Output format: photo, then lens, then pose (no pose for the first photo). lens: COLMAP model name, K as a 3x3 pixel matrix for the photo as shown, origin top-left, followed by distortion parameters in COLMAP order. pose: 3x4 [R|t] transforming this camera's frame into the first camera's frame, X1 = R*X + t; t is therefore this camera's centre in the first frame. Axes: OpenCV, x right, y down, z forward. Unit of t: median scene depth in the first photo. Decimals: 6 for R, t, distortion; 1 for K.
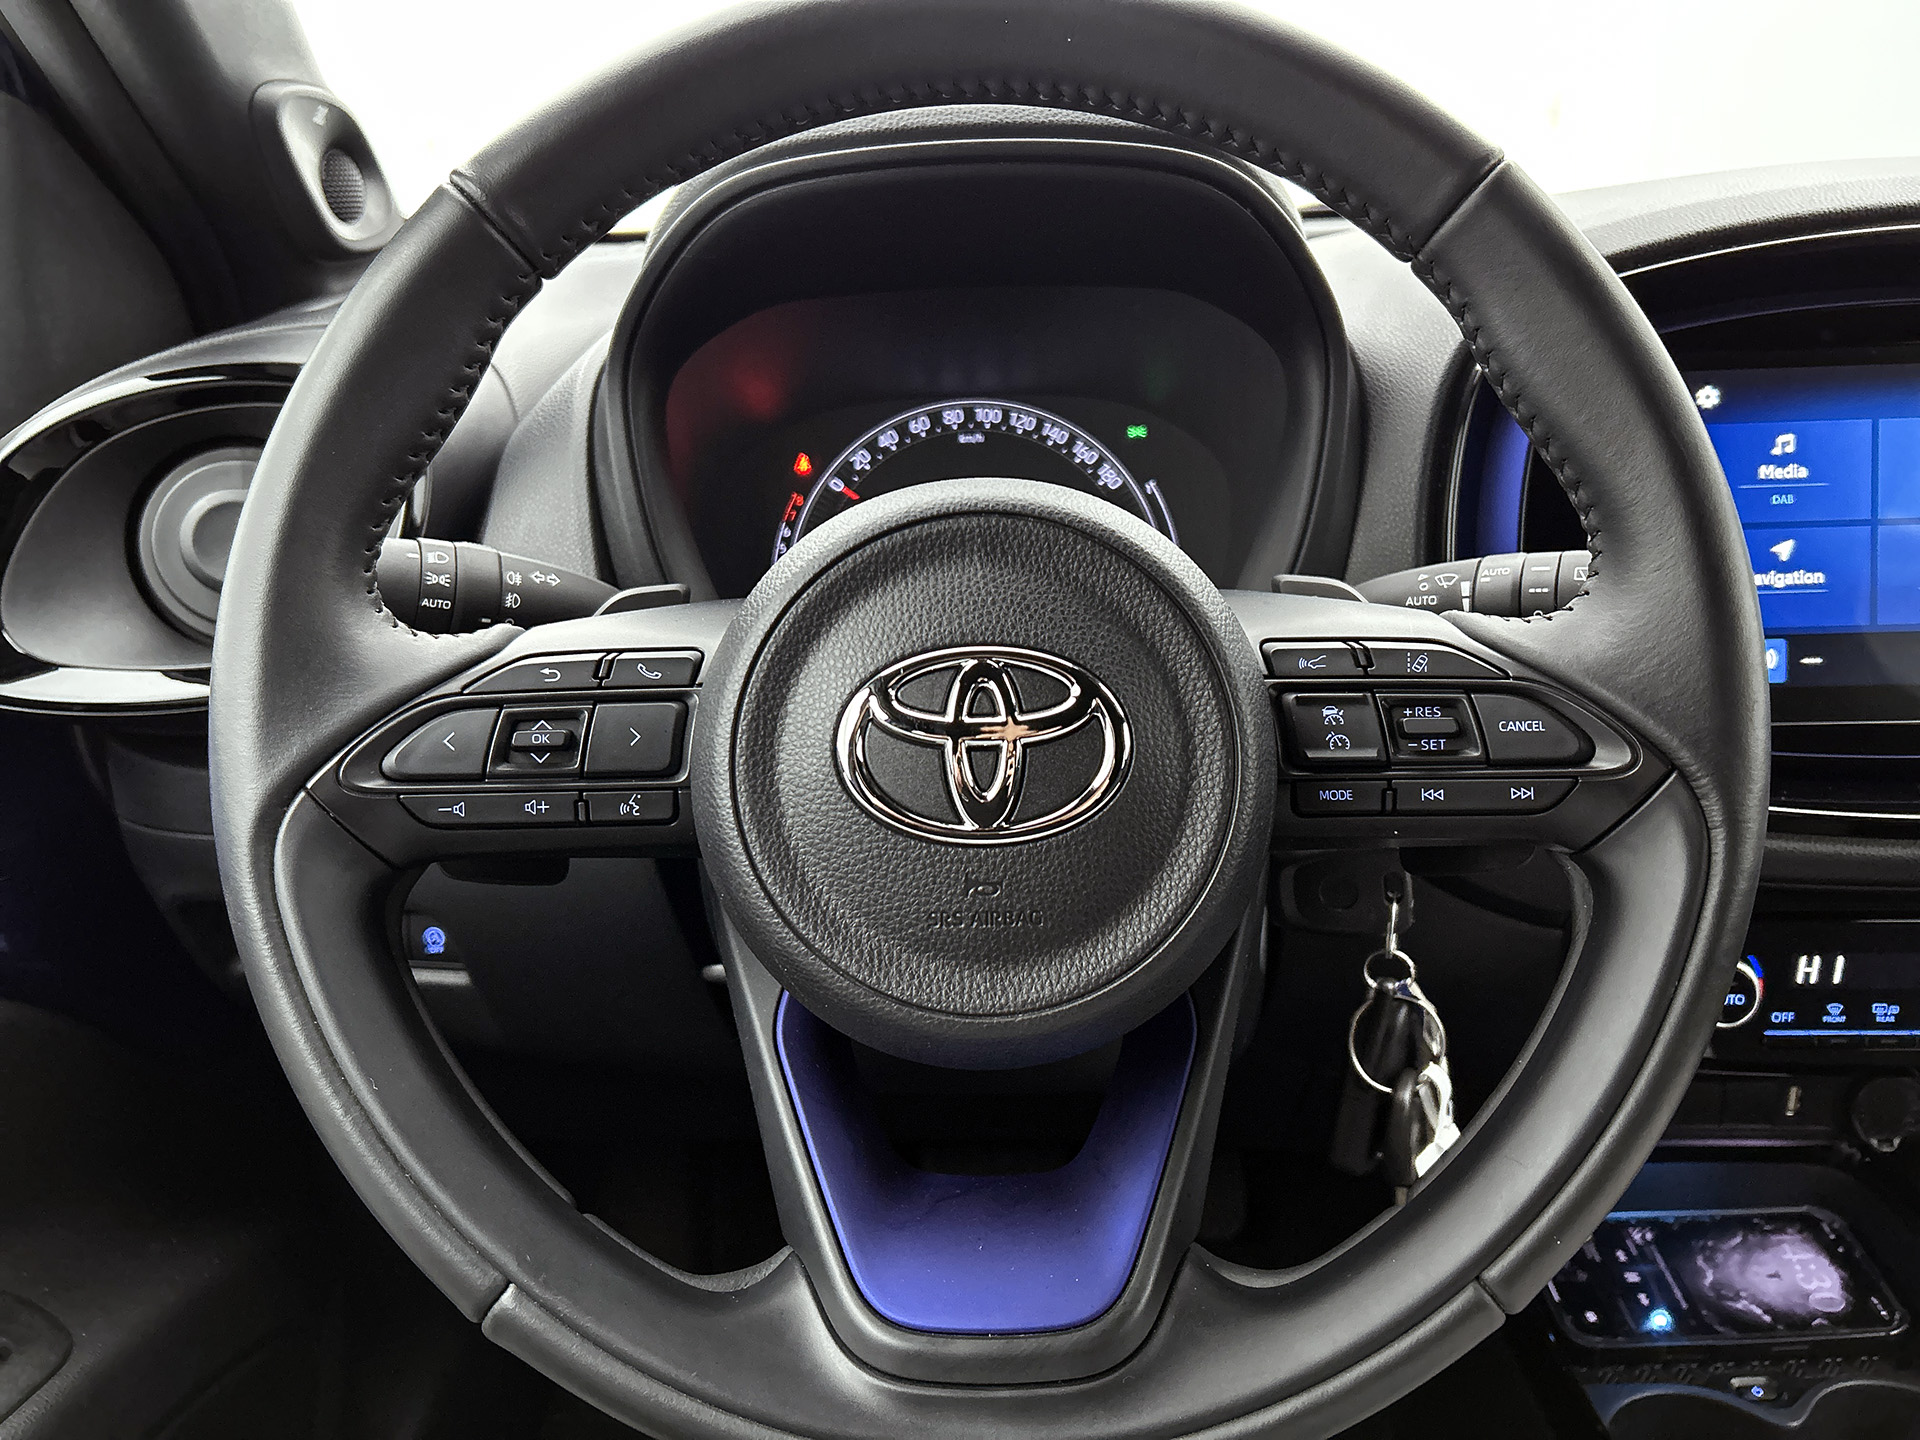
lens RADIAL K [[1446.4, 0, 958.8], [0, 1446.4, 715.6], [0, 0, 1]] dist [0.062137, -0.073847]
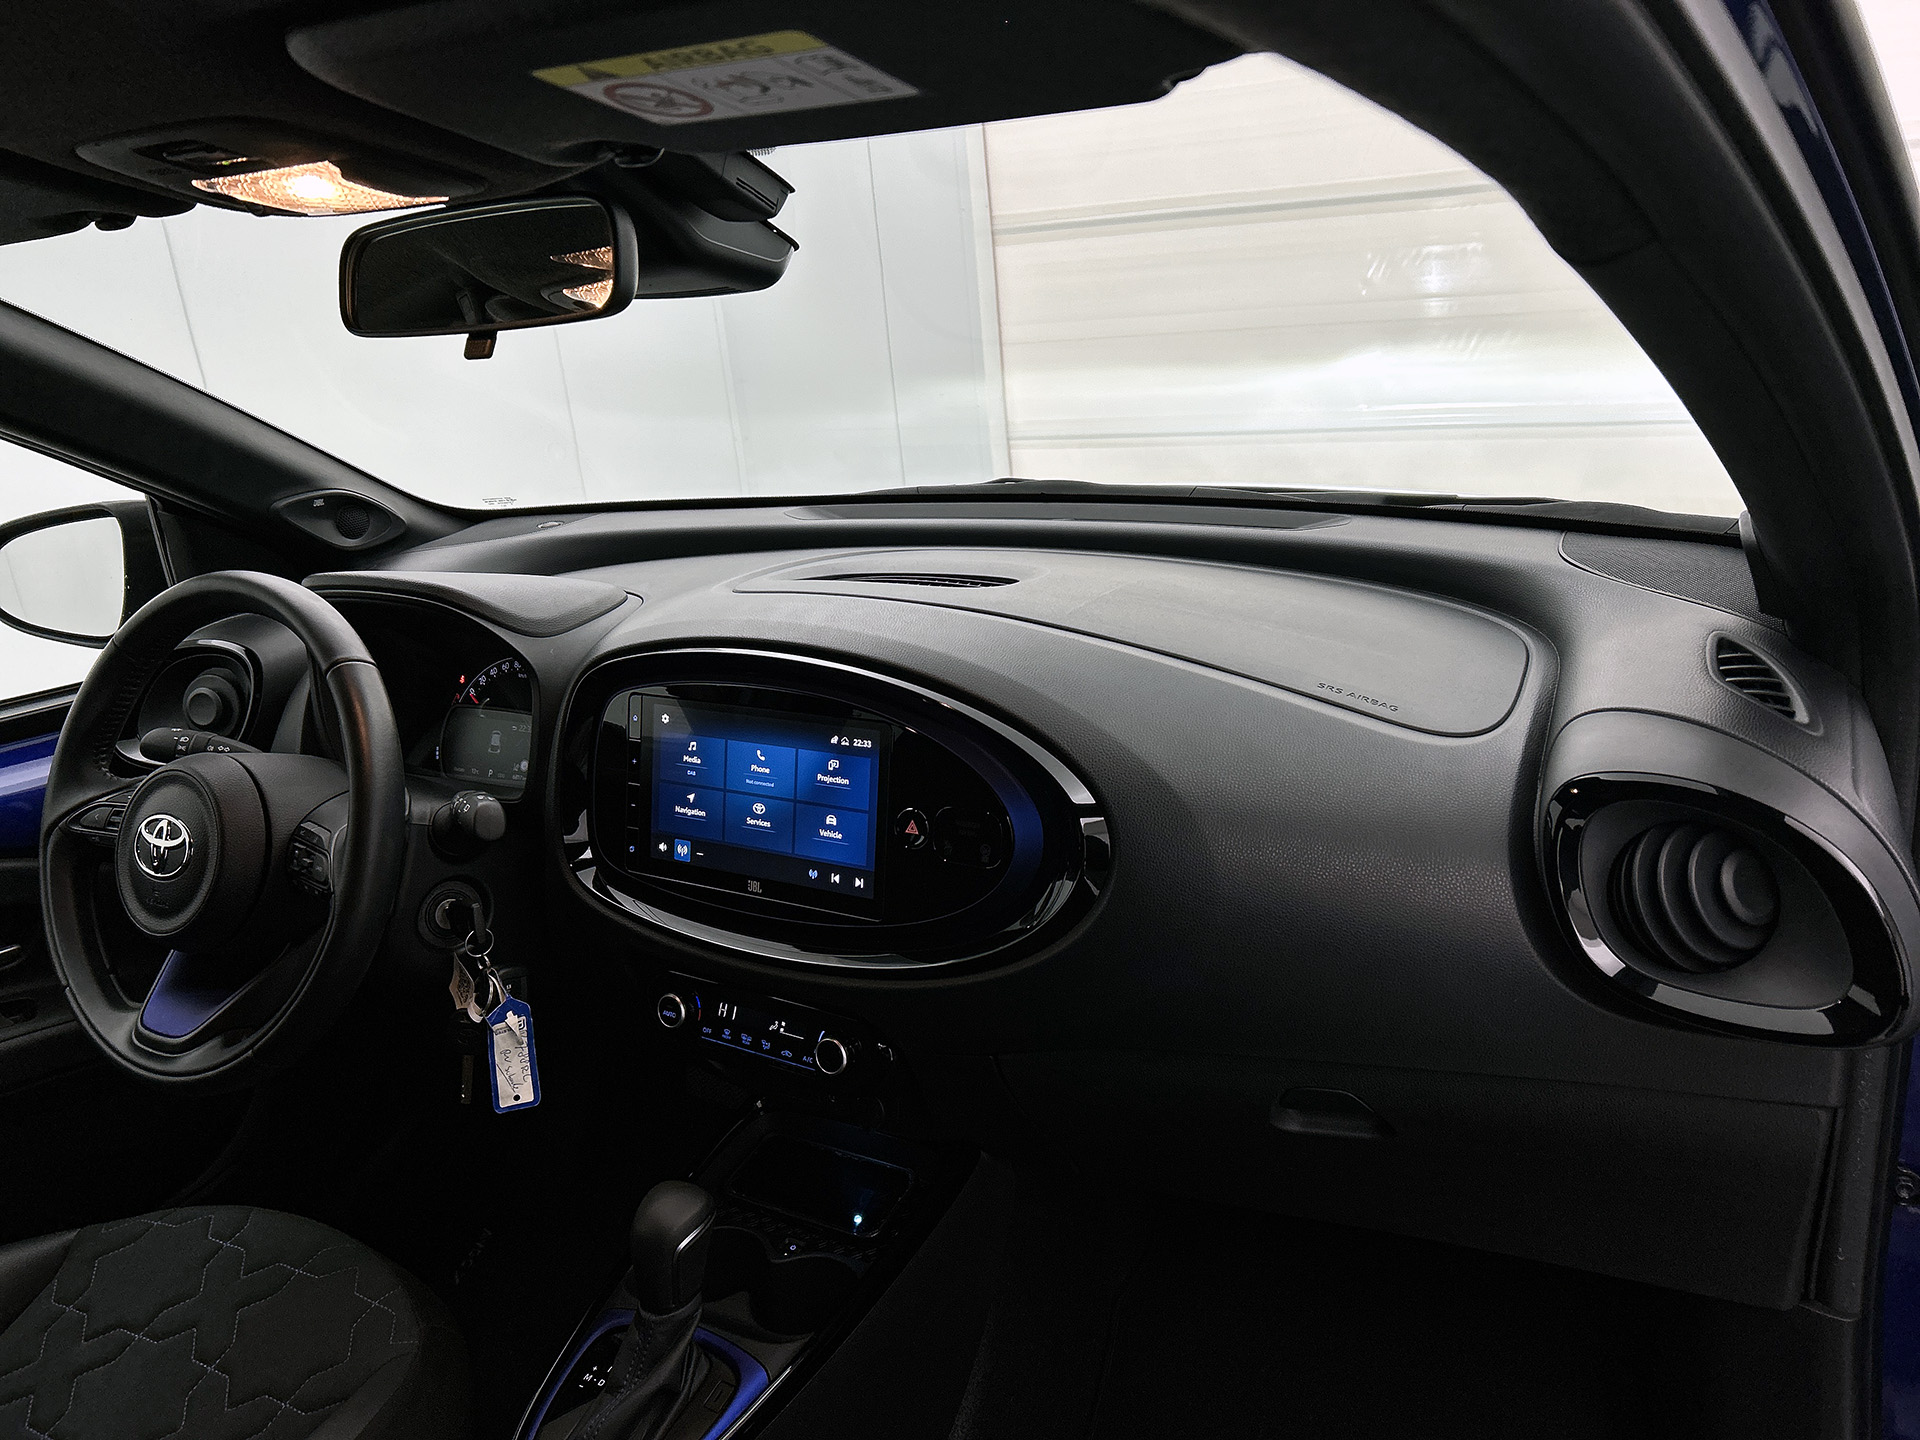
lens RADIAL K [[1446.4, 0, 947.9], [0, 1446.4, 718.6], [0, 0, 1]] dist [0.062137, -0.073847]
pose [[0.866191, 0.114696, -0.486372, 2.585979], [-0.098717, 0.993397, 0.058456, -0.527018], [0.489865, -0.002621, 0.871794, -0.797868]]
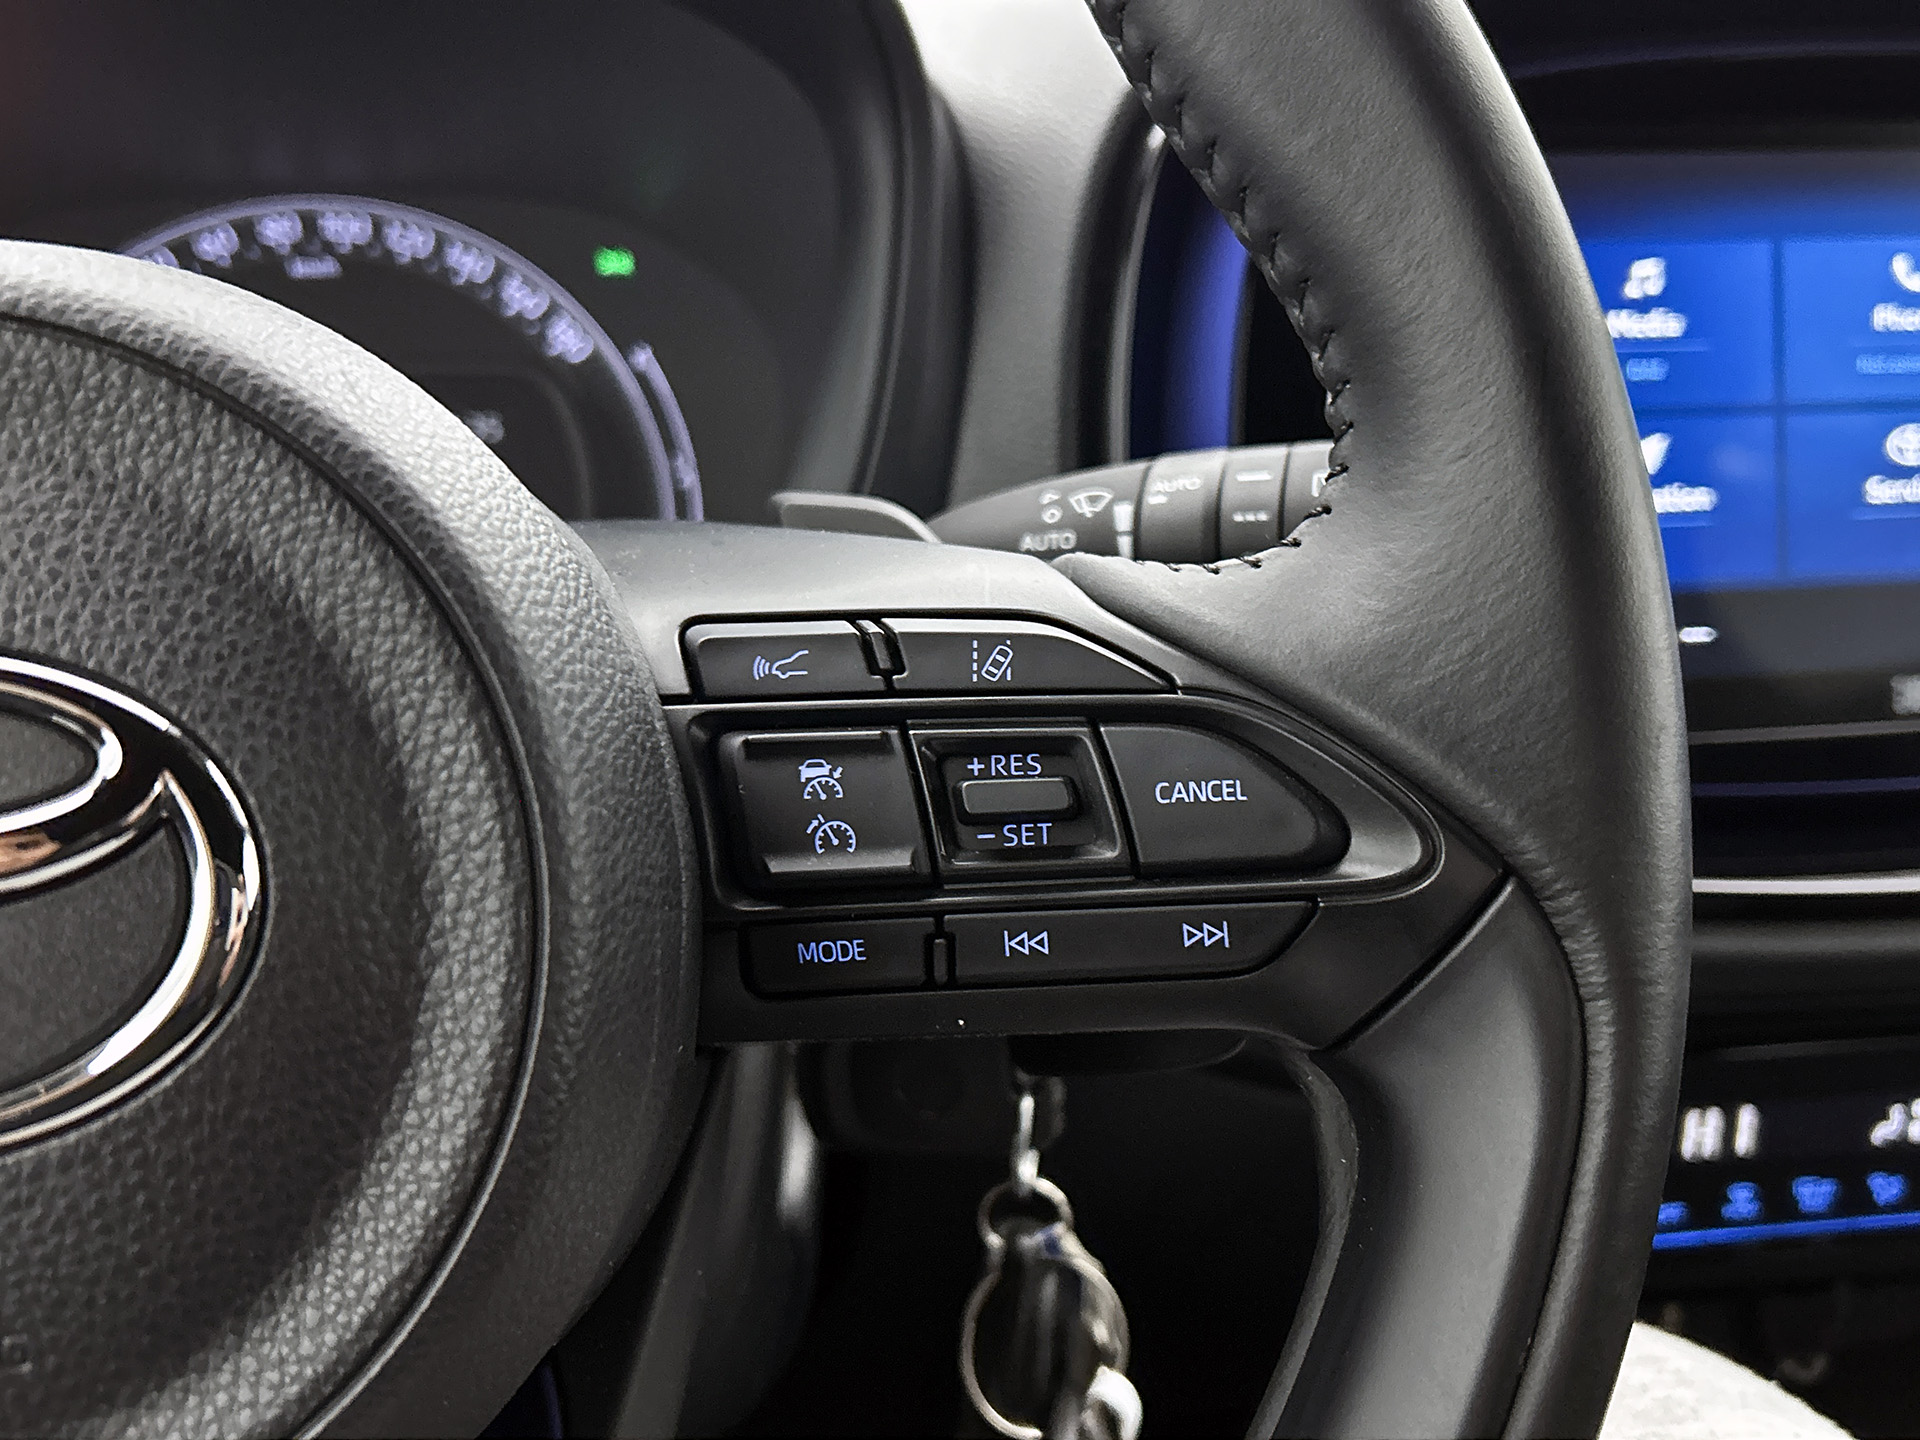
lens RADIAL K [[1888.3, 0, 945.9], [0, 1888.3, 723.3], [0, 0, 1]] dist [0.074836, 0.000000]
pose [[0.981955, -0.030509, 0.186637, 0.180814], [0.030317, 0.999533, 0.003887, -0.018643], [-0.186668, 0.001842, 0.982421, 0.393135]]
